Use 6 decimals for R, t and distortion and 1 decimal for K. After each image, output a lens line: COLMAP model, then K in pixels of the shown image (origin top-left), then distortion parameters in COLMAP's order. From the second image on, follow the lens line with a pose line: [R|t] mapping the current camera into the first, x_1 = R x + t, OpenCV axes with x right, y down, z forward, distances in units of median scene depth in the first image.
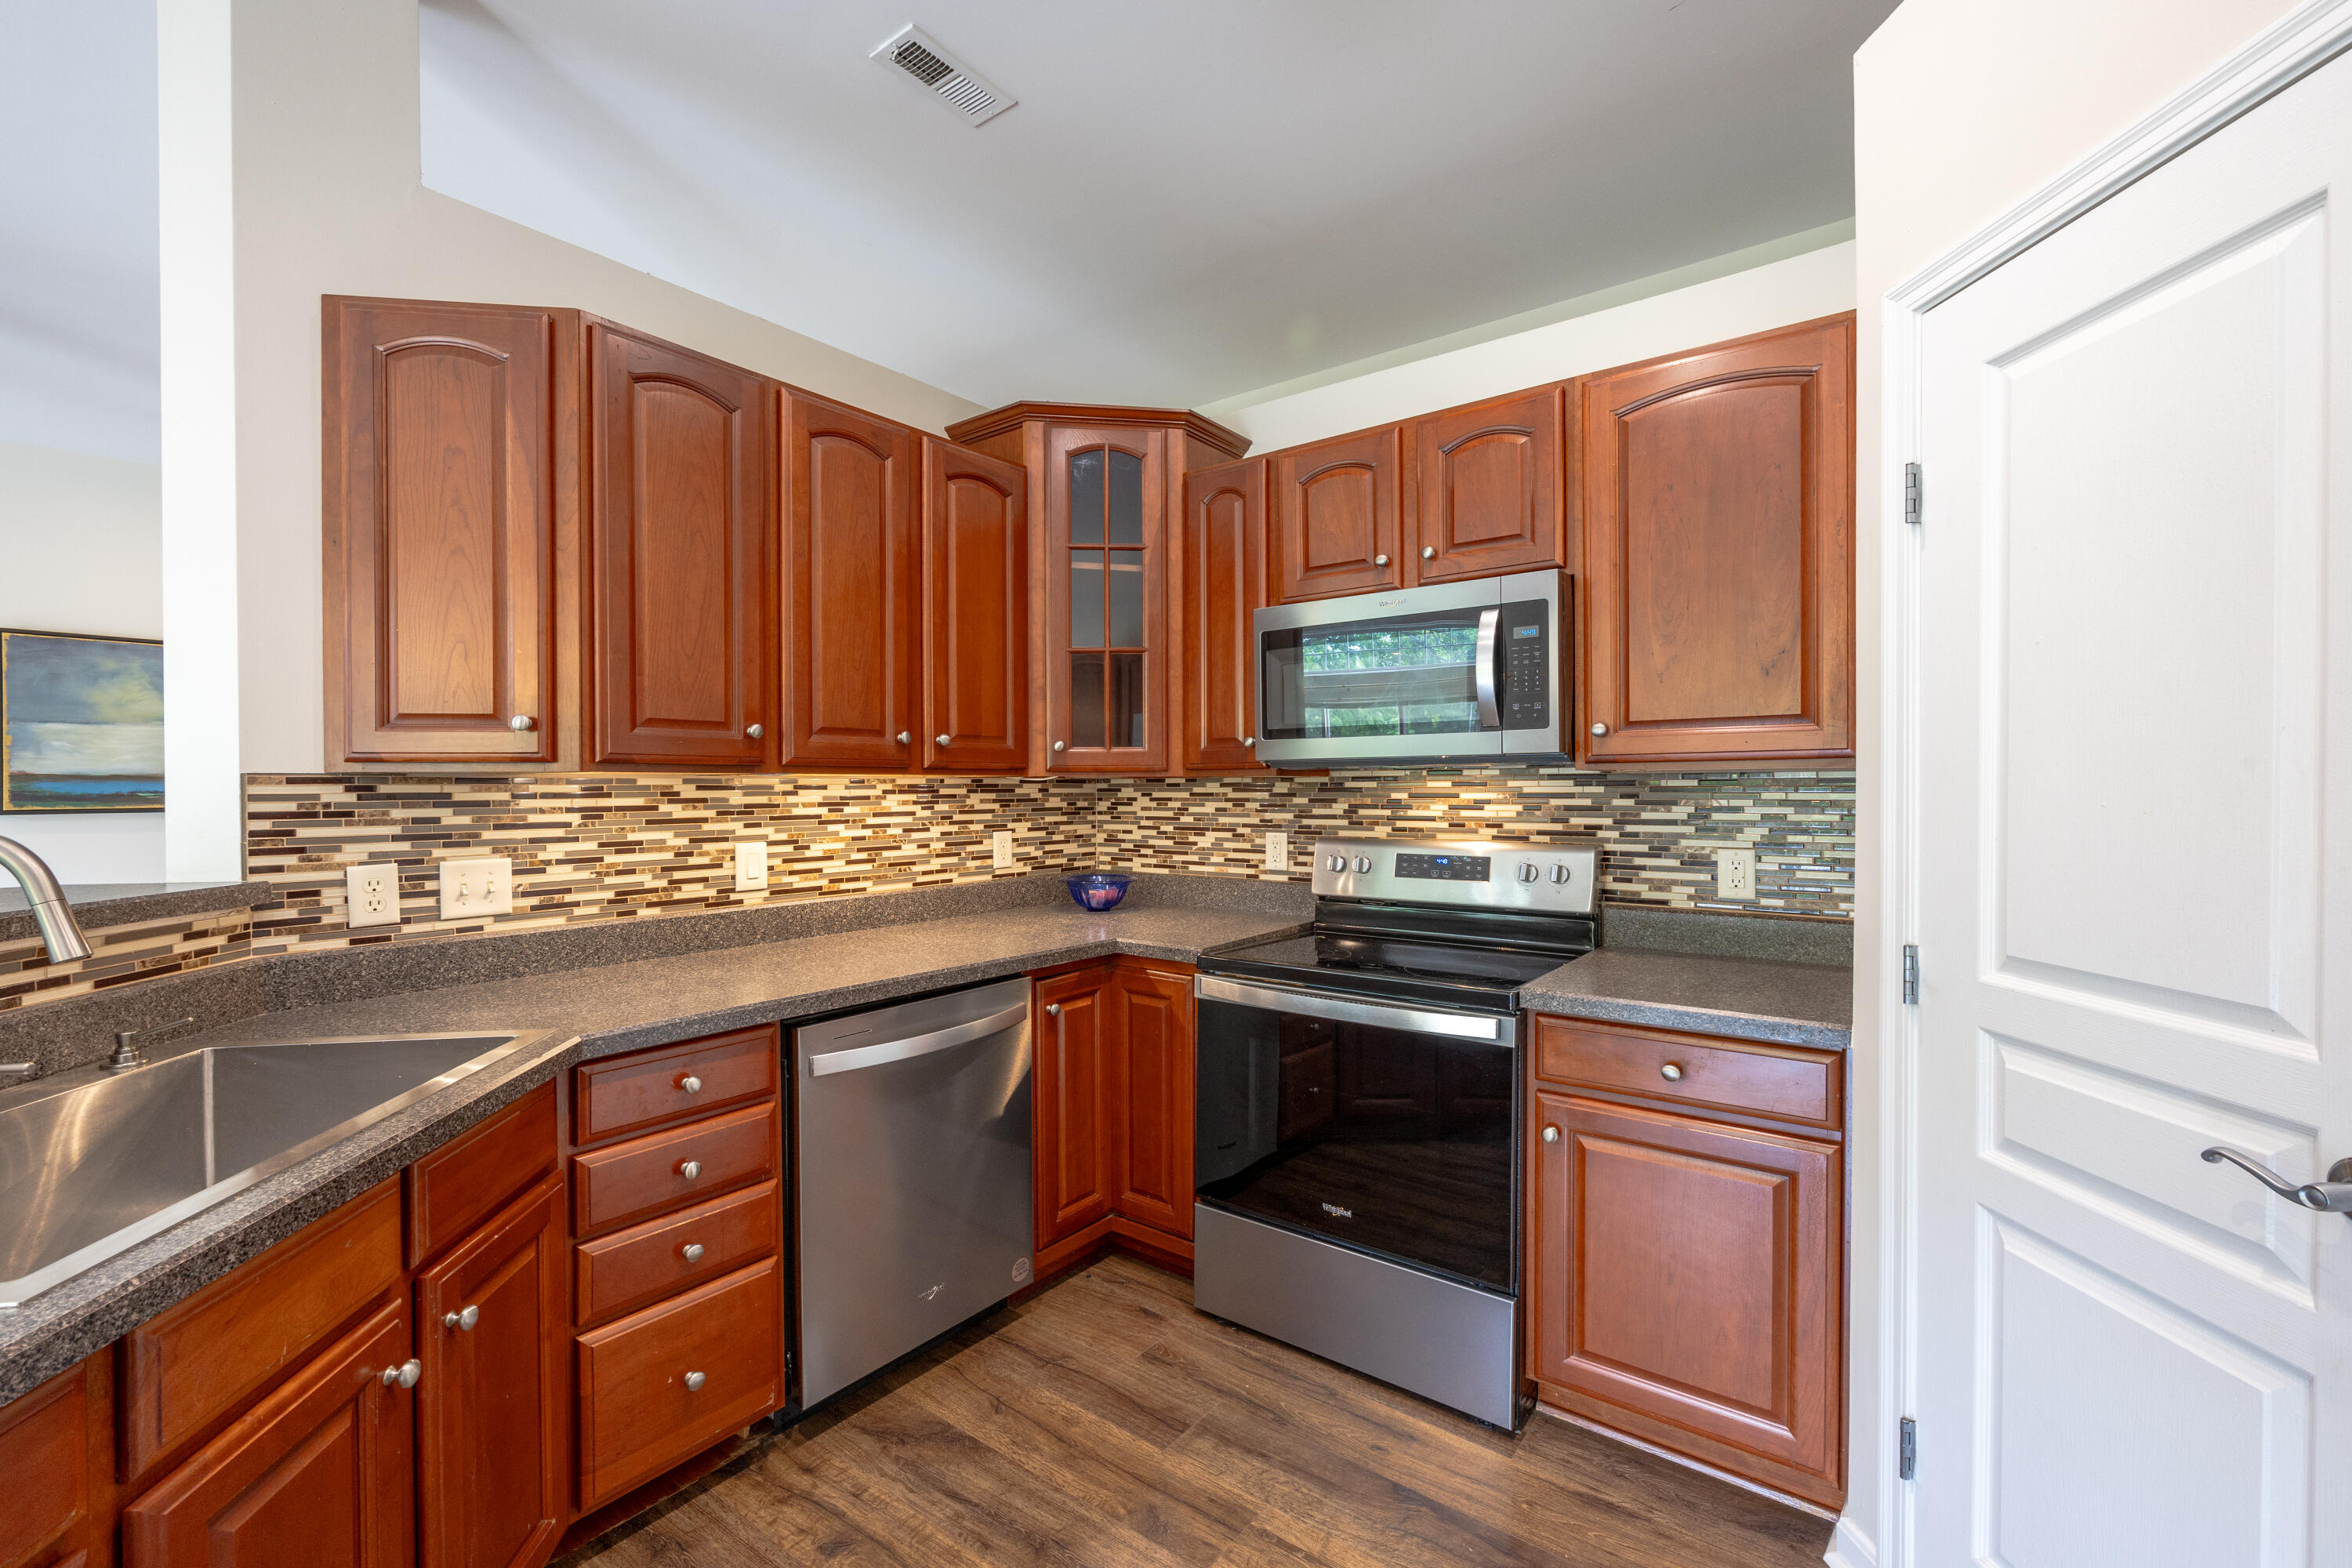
lens RADIAL K [[967.8, 0, 1221.2], [0, 967.8, 801.1], [0, 0, 1]] dist [-0.000854, 0.000060]
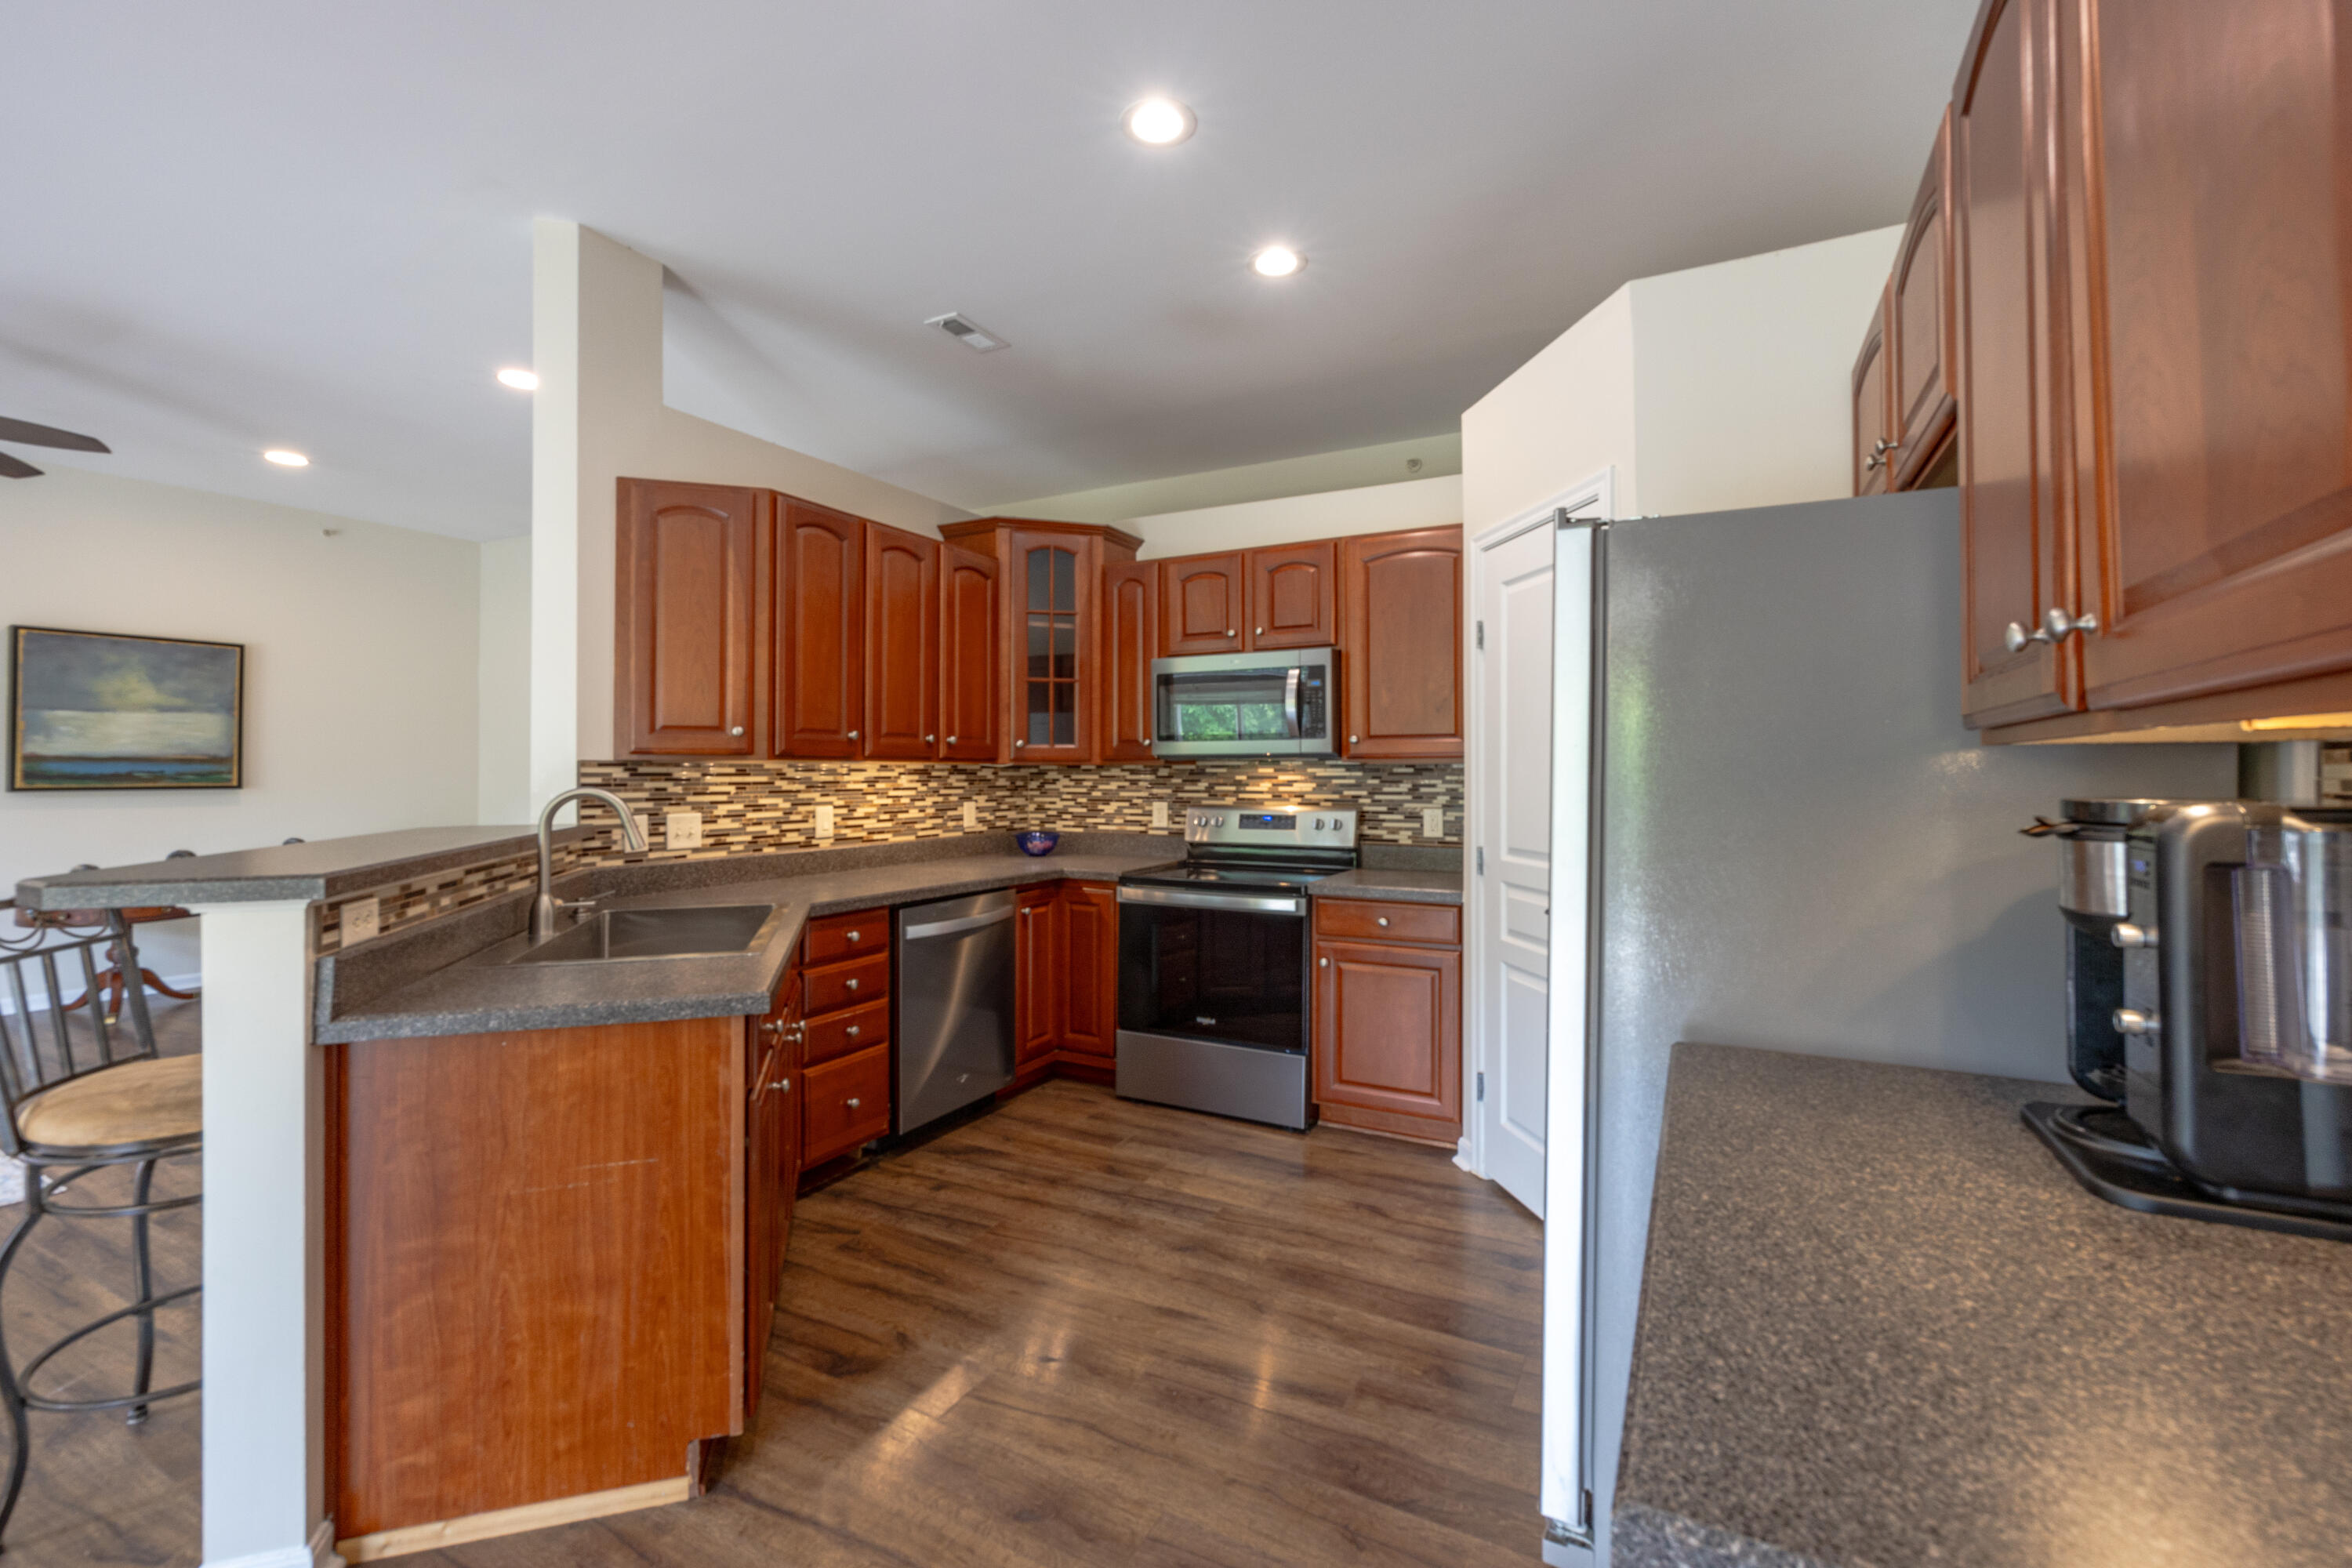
lens RADIAL K [[947.8, 0, 1235.6], [0, 947.8, 767.4], [0, 0, 1]] dist [-0.000625, 0.000072]
pose [[0.983267, 0.005298, 0.182093, -0.131507], [-0.001536, 0.999783, -0.020795, 0.012526], [-0.182163, 0.020168, 0.983061, -0.638858]]
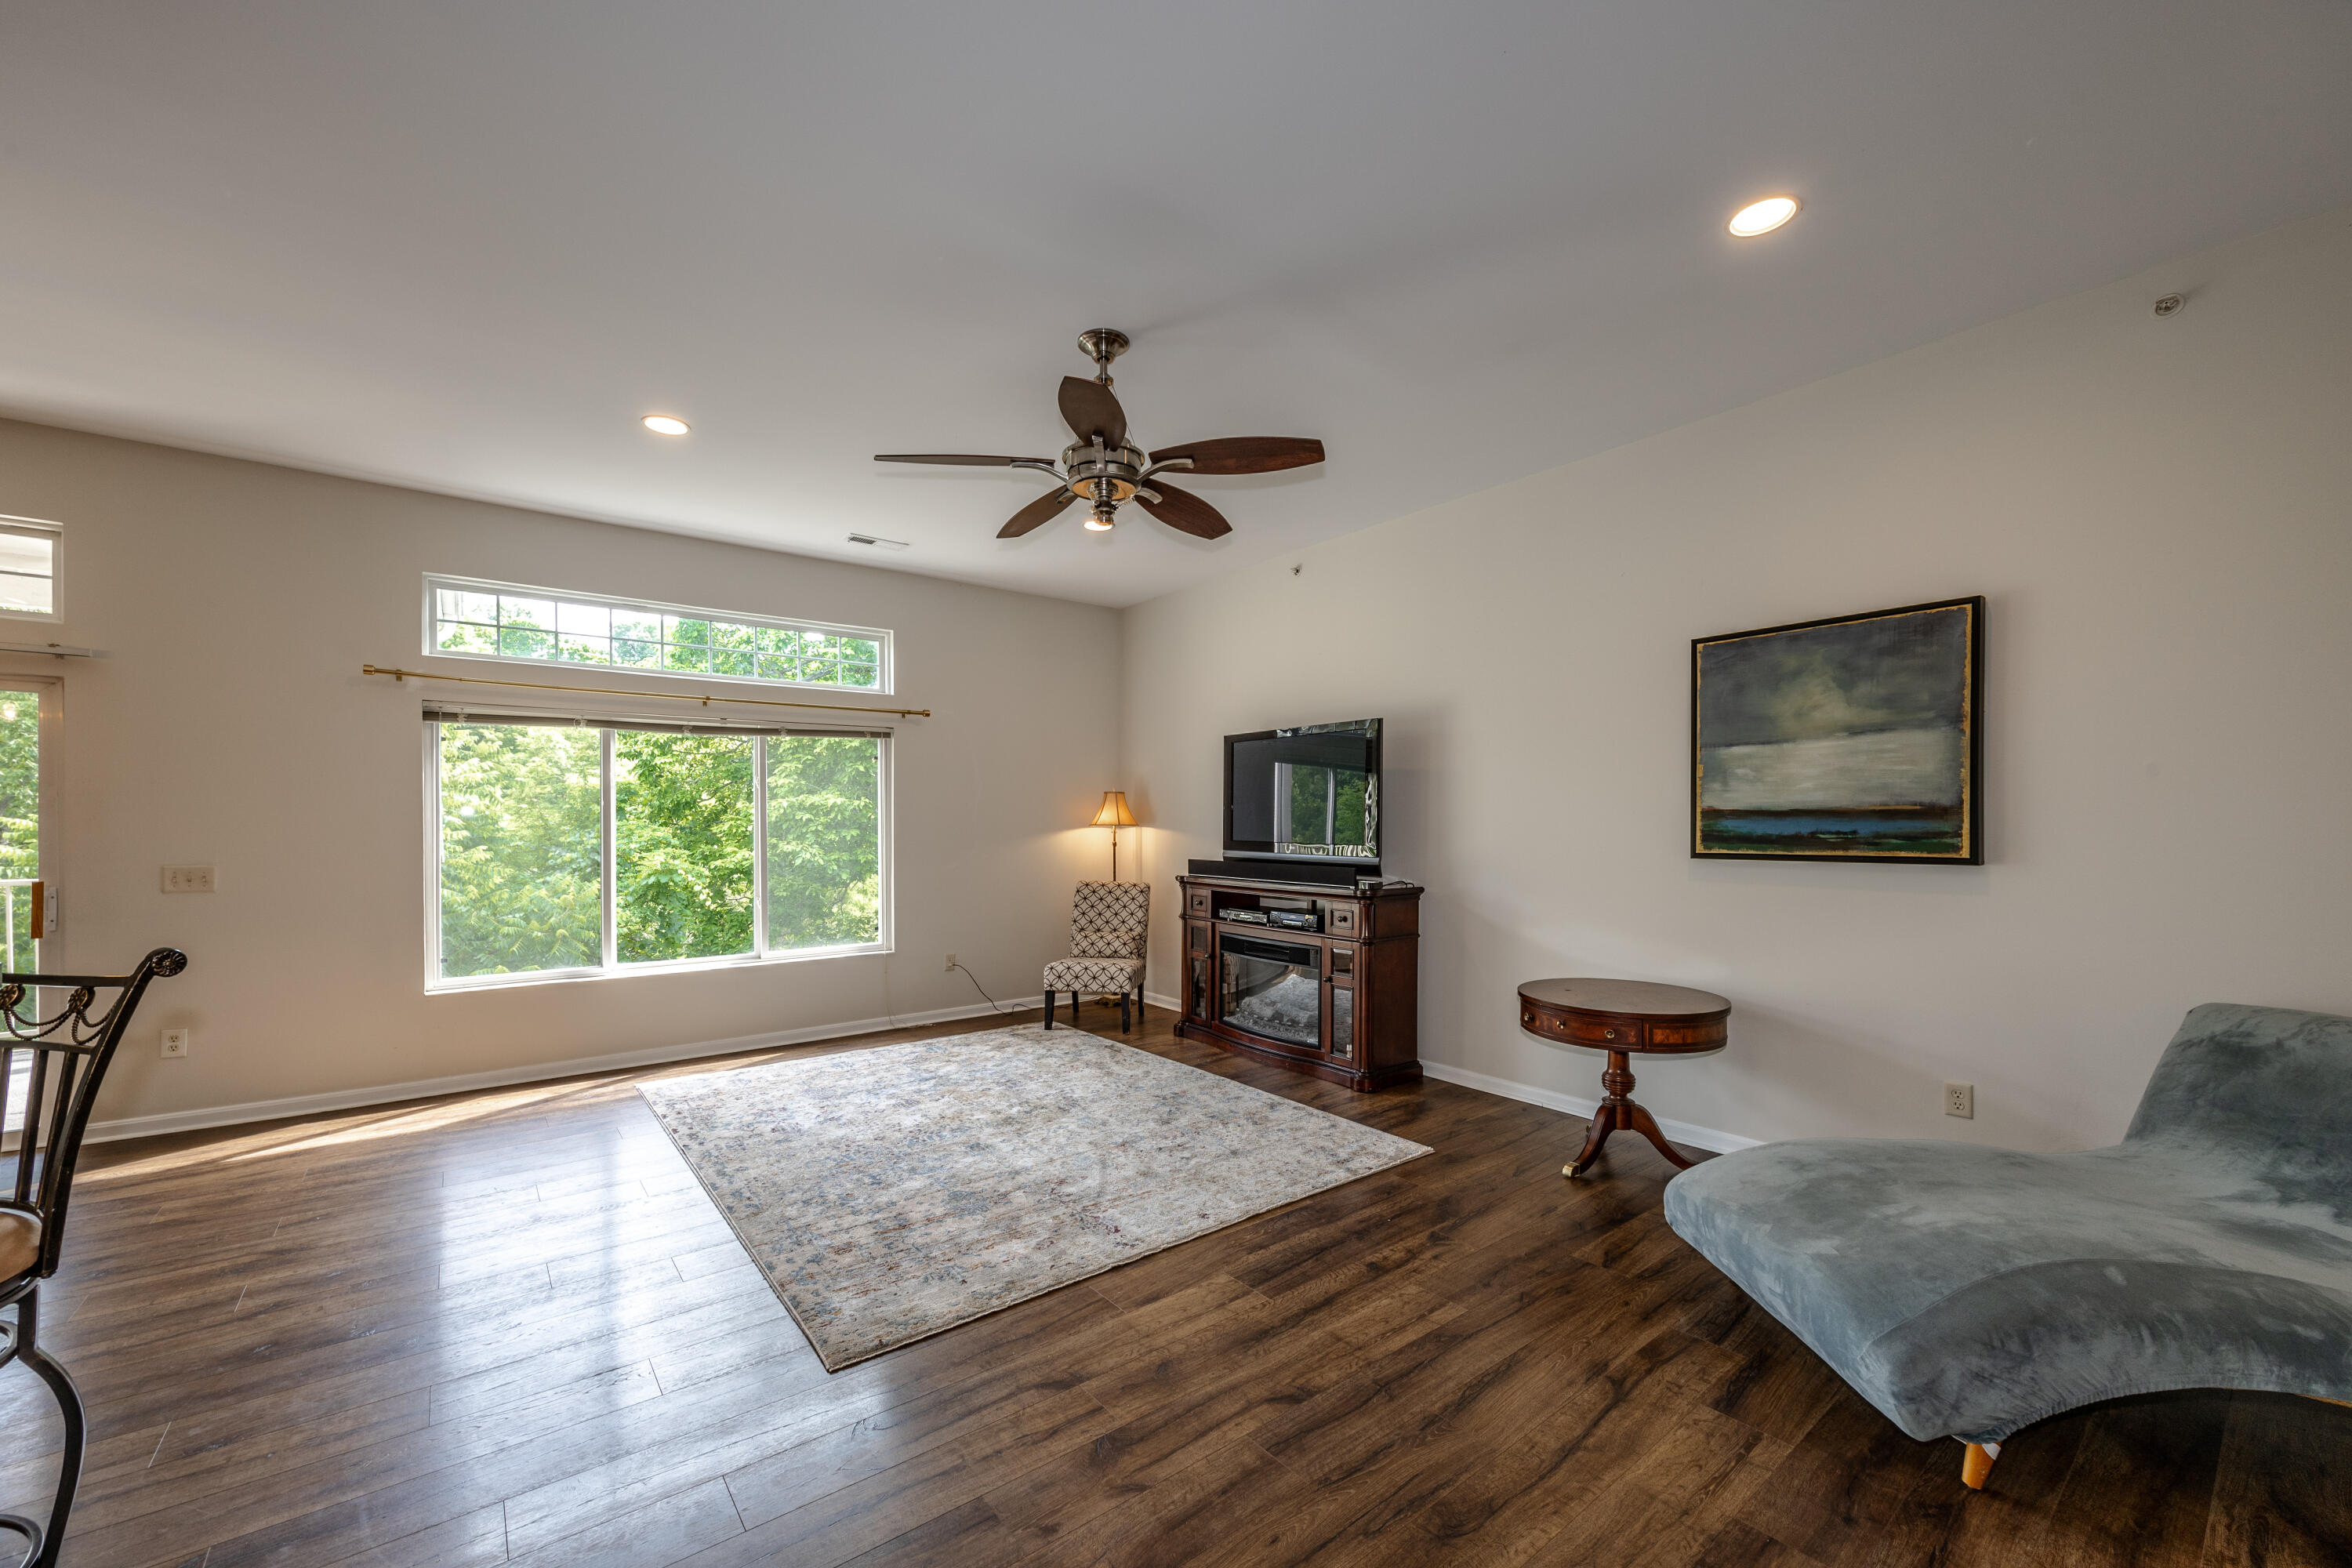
lens RADIAL K [[970.4, 0, 1171.8], [0, 970.4, 825.2], [0, 0, 1]] dist [0.010936, 0.000009]
pose [[-0.290991, 0.000446, -0.956726, -0.576657], [-0.014964, 0.999875, 0.005018, -0.023238], [0.956609, 0.015776, -0.290949, 1.532271]]
